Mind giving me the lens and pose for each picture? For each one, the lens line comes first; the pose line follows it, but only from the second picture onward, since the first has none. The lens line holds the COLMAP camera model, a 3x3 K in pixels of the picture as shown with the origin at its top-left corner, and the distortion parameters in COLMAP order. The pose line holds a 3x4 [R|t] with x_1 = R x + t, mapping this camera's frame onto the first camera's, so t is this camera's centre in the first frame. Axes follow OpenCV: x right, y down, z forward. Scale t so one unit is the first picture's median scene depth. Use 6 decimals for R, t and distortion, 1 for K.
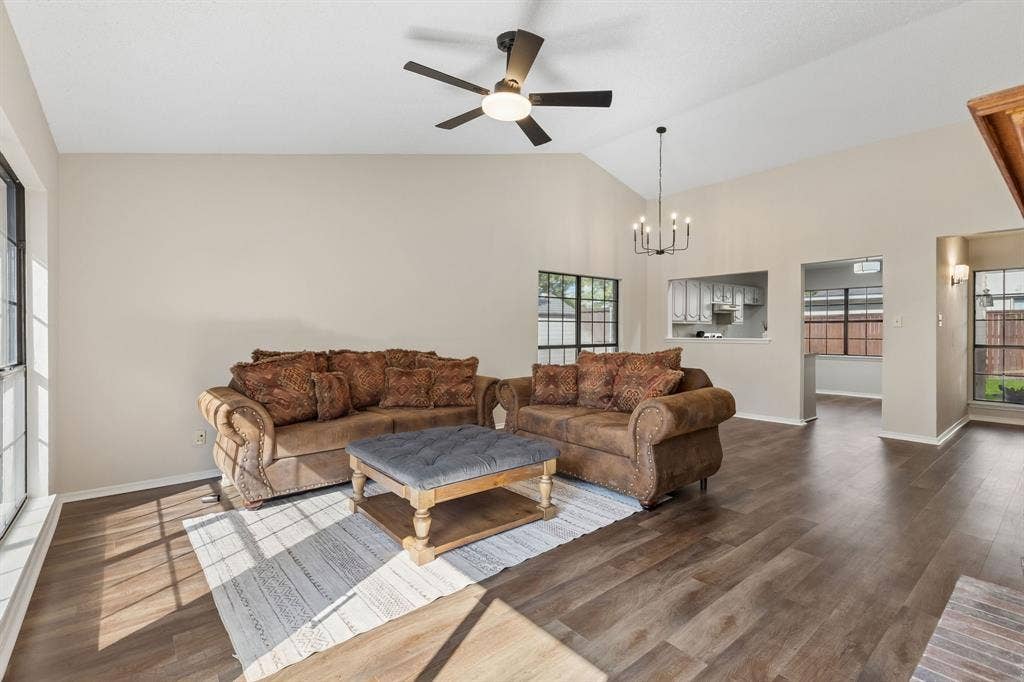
lens RADIAL K [[467.4, 0, 513.8], [0, 467.4, 335.1], [0, 0, 1]] dist [0.002283, -0.000288]
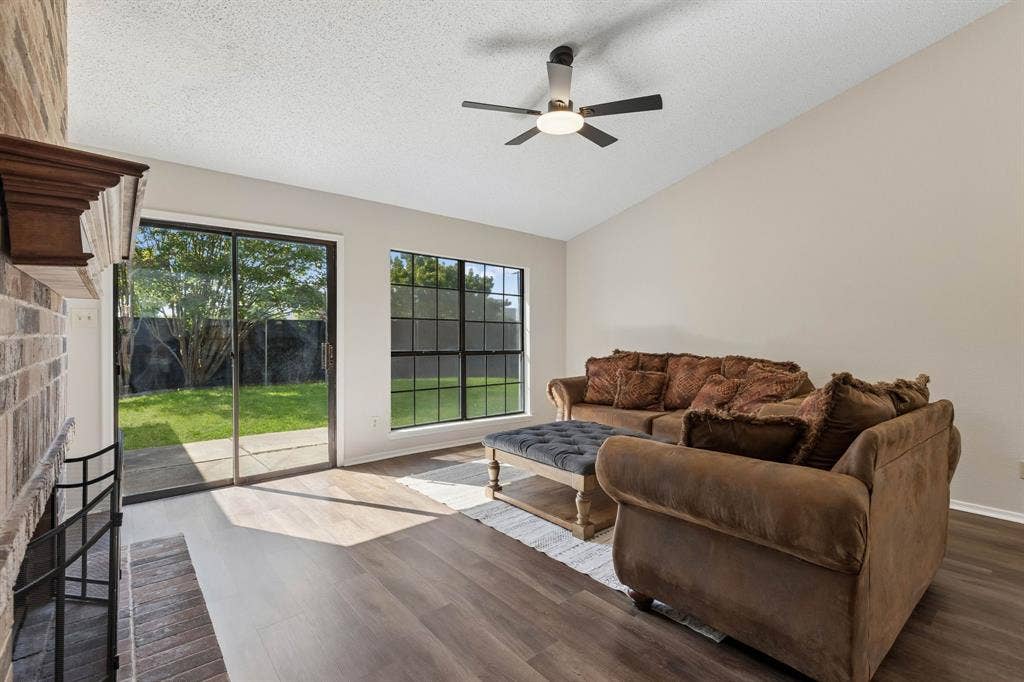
lens RADIAL K [[467.4, 0, 513.8], [0, 467.4, 335.1], [0, 0, 1]] dist [0.002283, -0.000288]
pose [[0.006132, -0.004116, -0.999973, 1.039380], [-0.015723, 0.999868, -0.004212, 0.000072], [0.999858, 0.015748, 0.006066, 0.893380]]
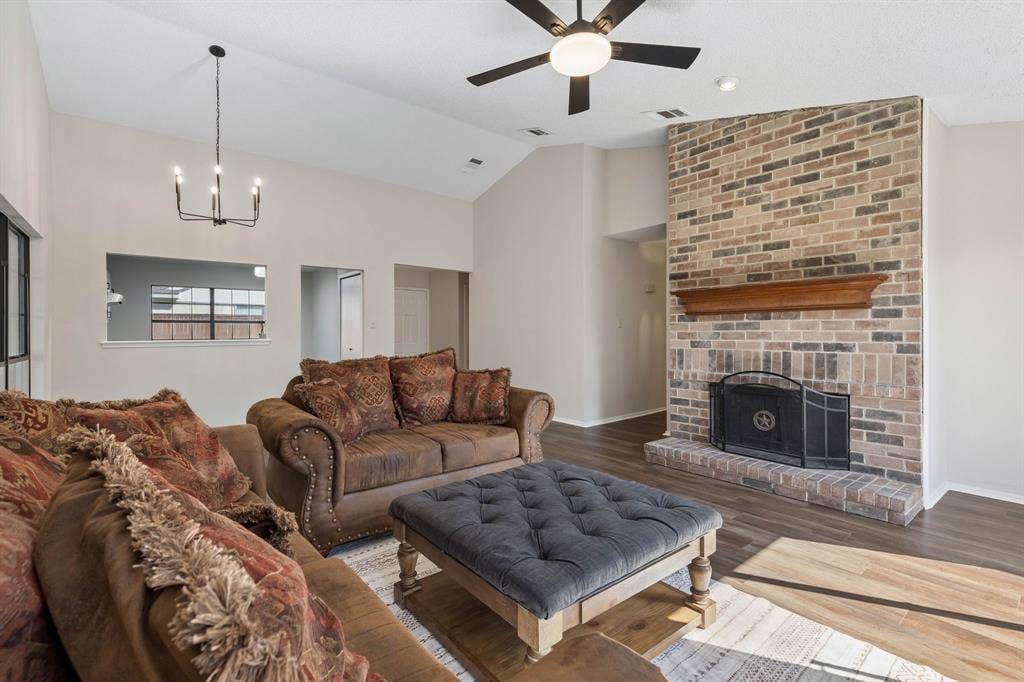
lens RADIAL K [[467.4, 0, 513.8], [0, 467.4, 335.1], [0, 0, 1]] dist [0.002283, -0.000288]
pose [[0.010530, -0.009741, 0.999897, -0.837625], [0.012640, 0.999874, 0.009608, -0.005397], [-0.999865, 0.012538, 0.010652, 1.110010]]
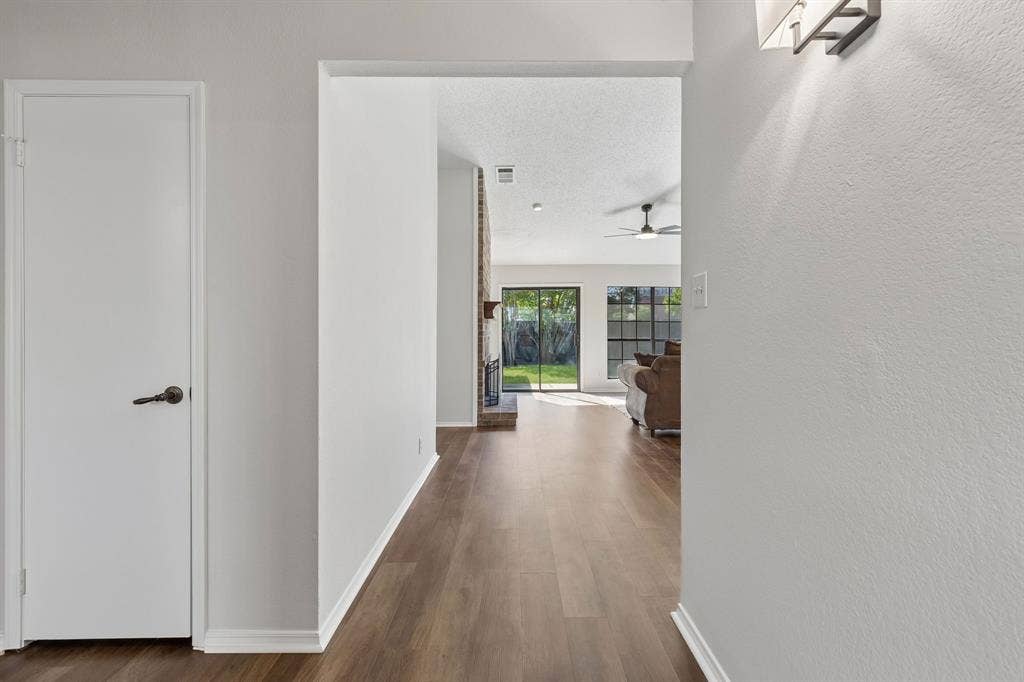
lens RADIAL K [[467.4, 0, 513.8], [0, 467.4, 335.1], [0, 0, 1]] dist [0.002283, -0.000288]
pose [[-0.643358, 0.004738, -0.765551, 2.276048], [-0.010434, 0.999834, 0.014957, -0.006827], [0.765494, 0.017610, -0.643202, 2.038480]]
